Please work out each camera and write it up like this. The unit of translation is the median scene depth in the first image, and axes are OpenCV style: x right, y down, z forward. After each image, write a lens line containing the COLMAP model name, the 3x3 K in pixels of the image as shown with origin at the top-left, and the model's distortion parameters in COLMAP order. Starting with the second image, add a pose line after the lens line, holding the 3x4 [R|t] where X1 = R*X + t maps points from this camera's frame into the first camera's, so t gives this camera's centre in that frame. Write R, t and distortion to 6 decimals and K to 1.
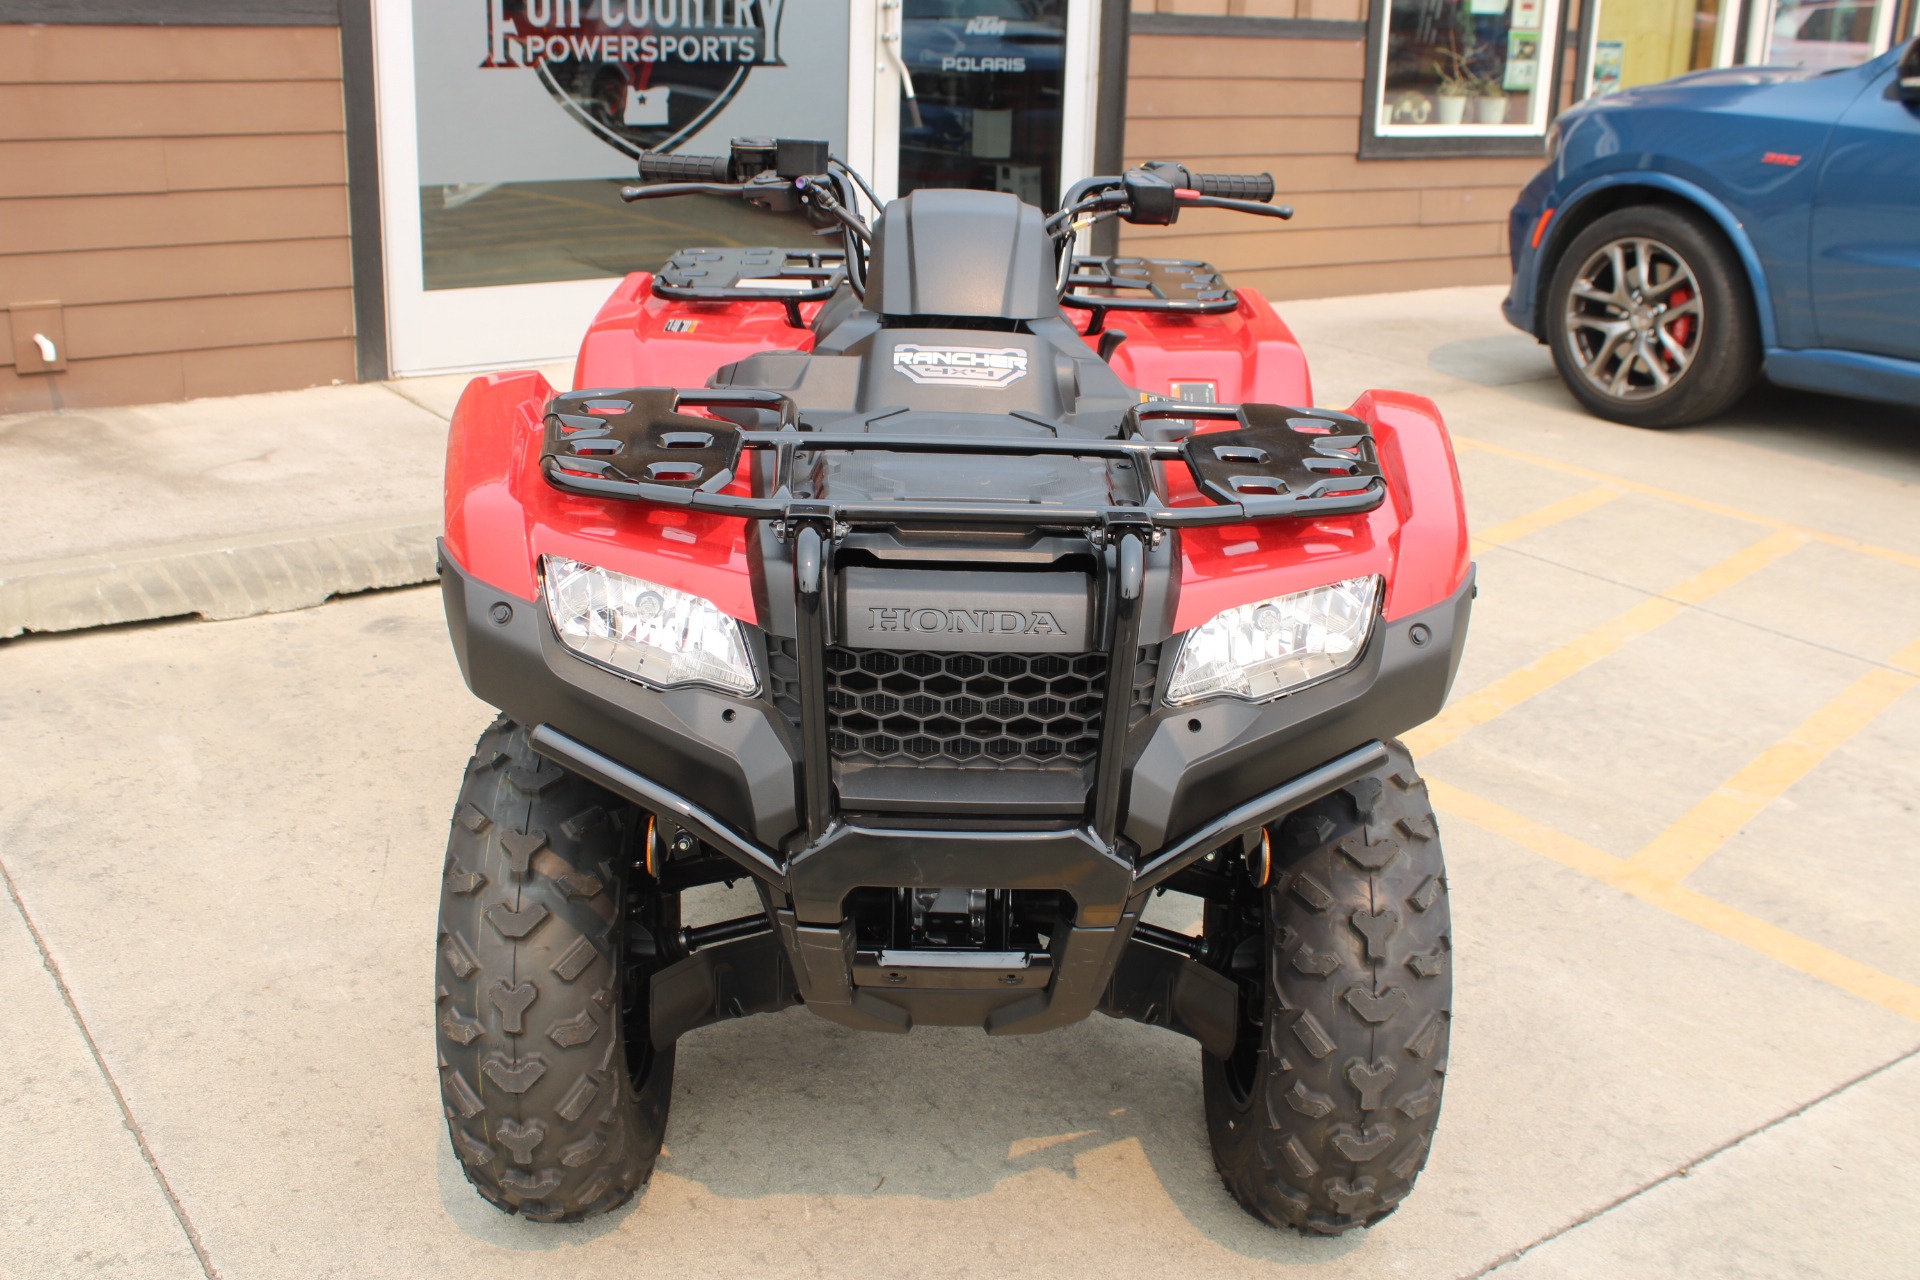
lens RADIAL K [[1954.1, 0, 966.7], [0, 1954.1, 634.9], [0, 0, 1]] dist [-0.128725, 0.147653]
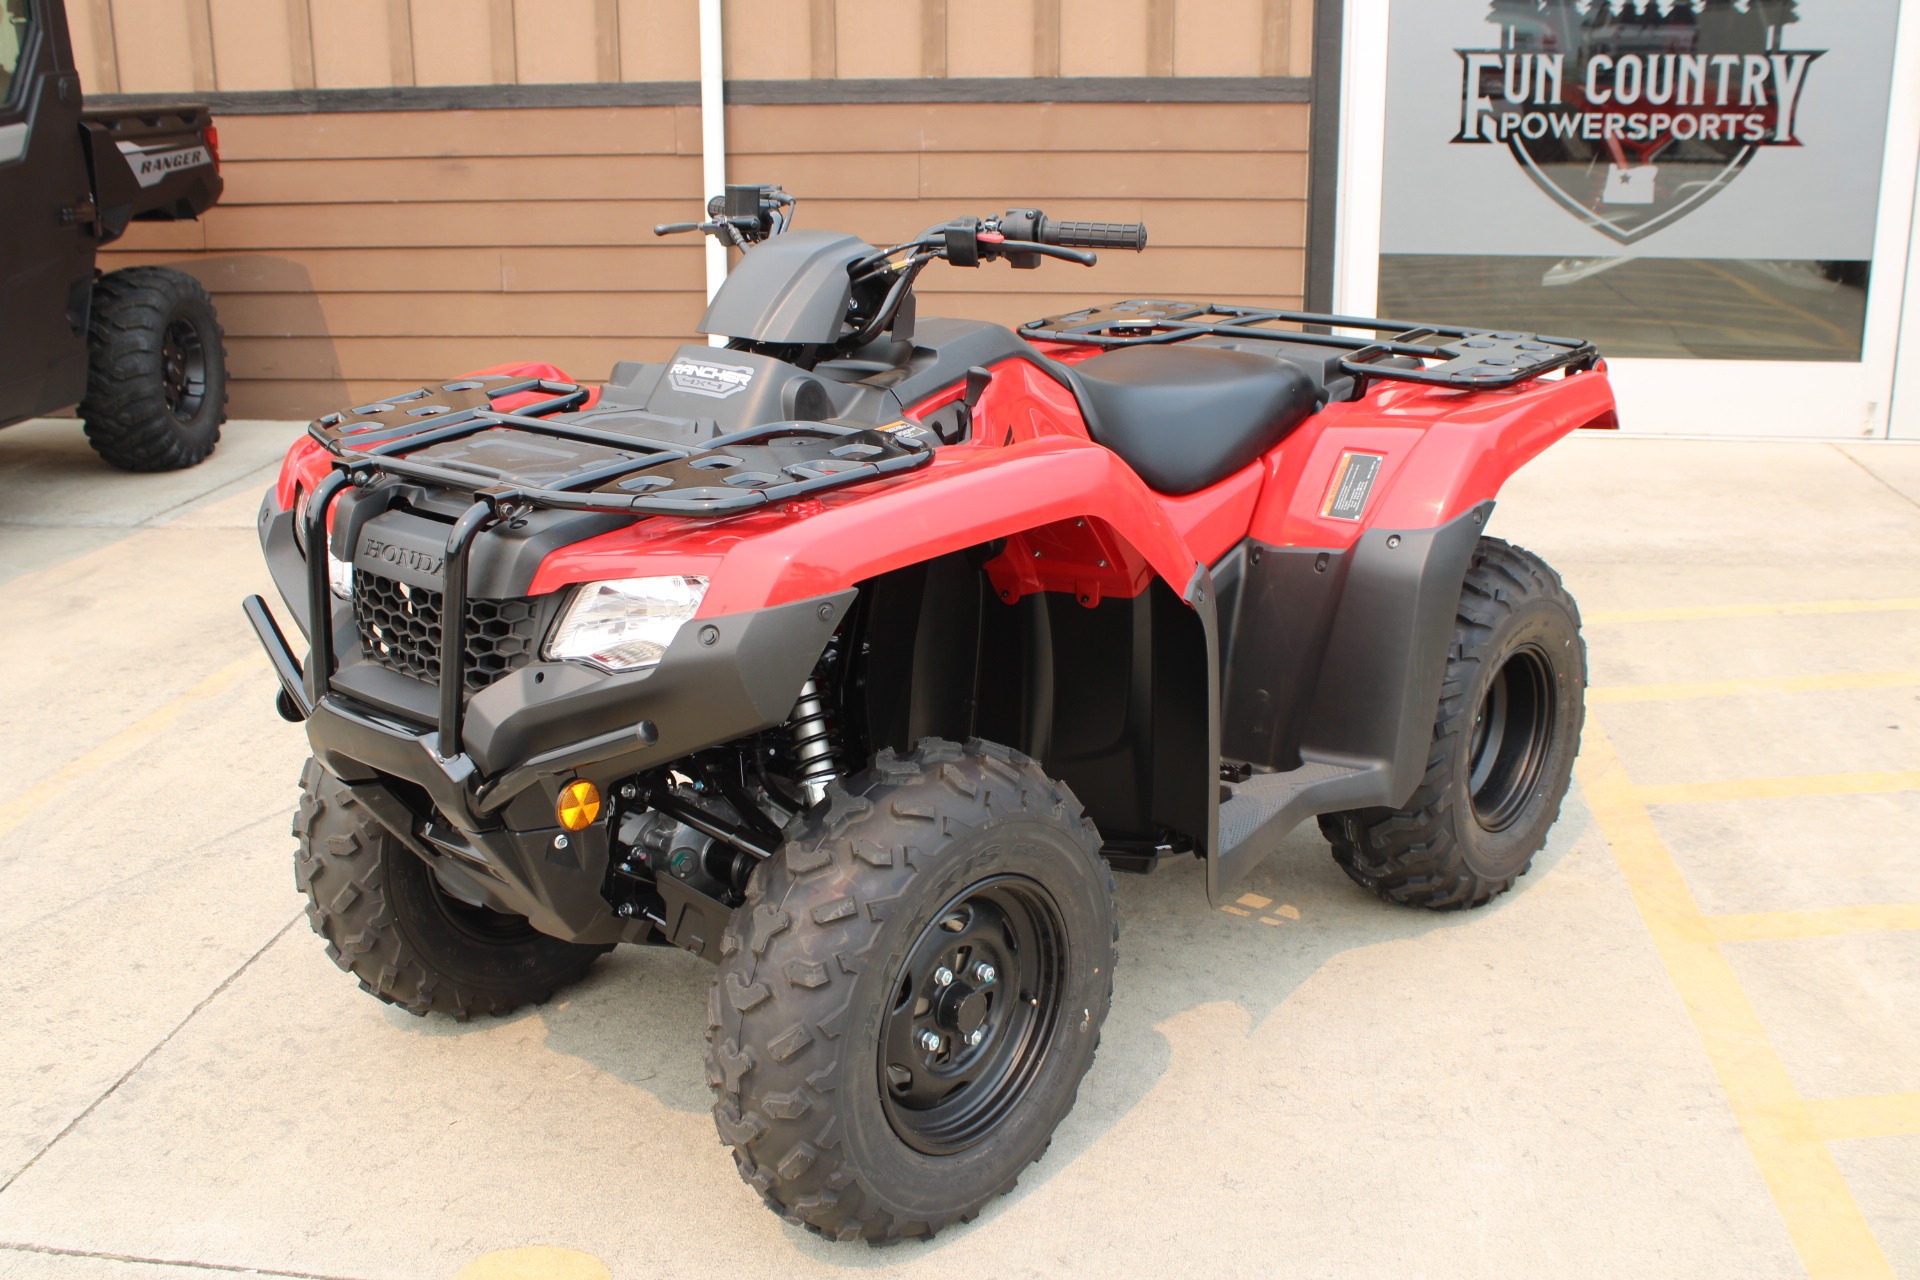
lens RADIAL K [[1954.1, 0, 966.7], [0, 1954.1, 634.9], [0, 0, 1]] dist [-0.128725, 0.147653]
pose [[0.741141, 0.154559, -0.653316, 0.284195], [-0.182064, 0.982943, 0.026001, -0.014727], [0.646191, 0.099675, 0.756639, 0.076215]]
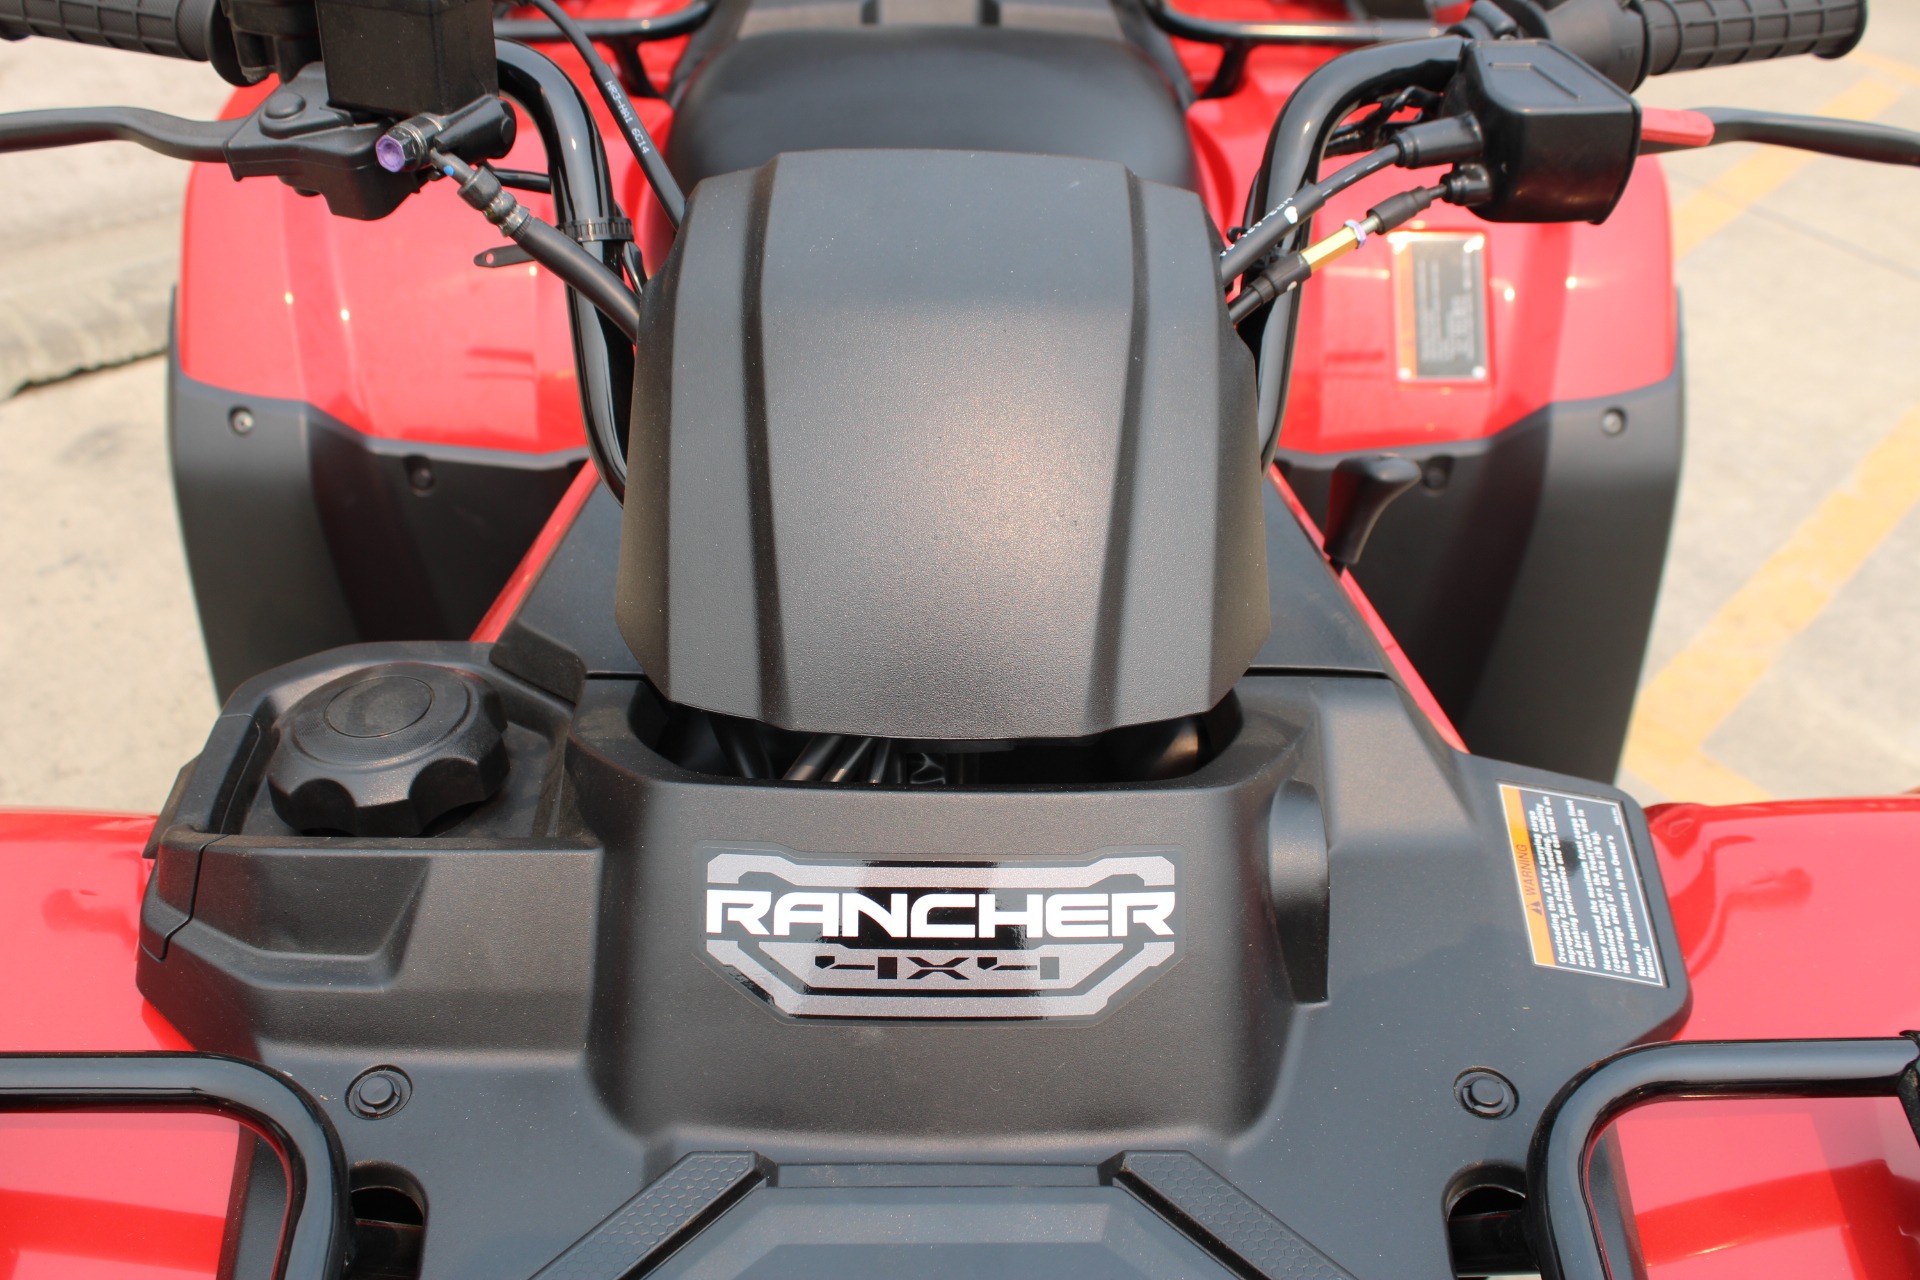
lens RADIAL K [[1954.1, 0, 966.7], [0, 1954.1, 634.9], [0, 0, 1]] dist [-0.128725, 0.147653]
pose [[0.999796, -0.014635, -0.013952, 0.001584], [0.018089, 0.955676, 0.293865, -0.083585], [0.009033, -0.294057, 0.955745, 0.237044]]
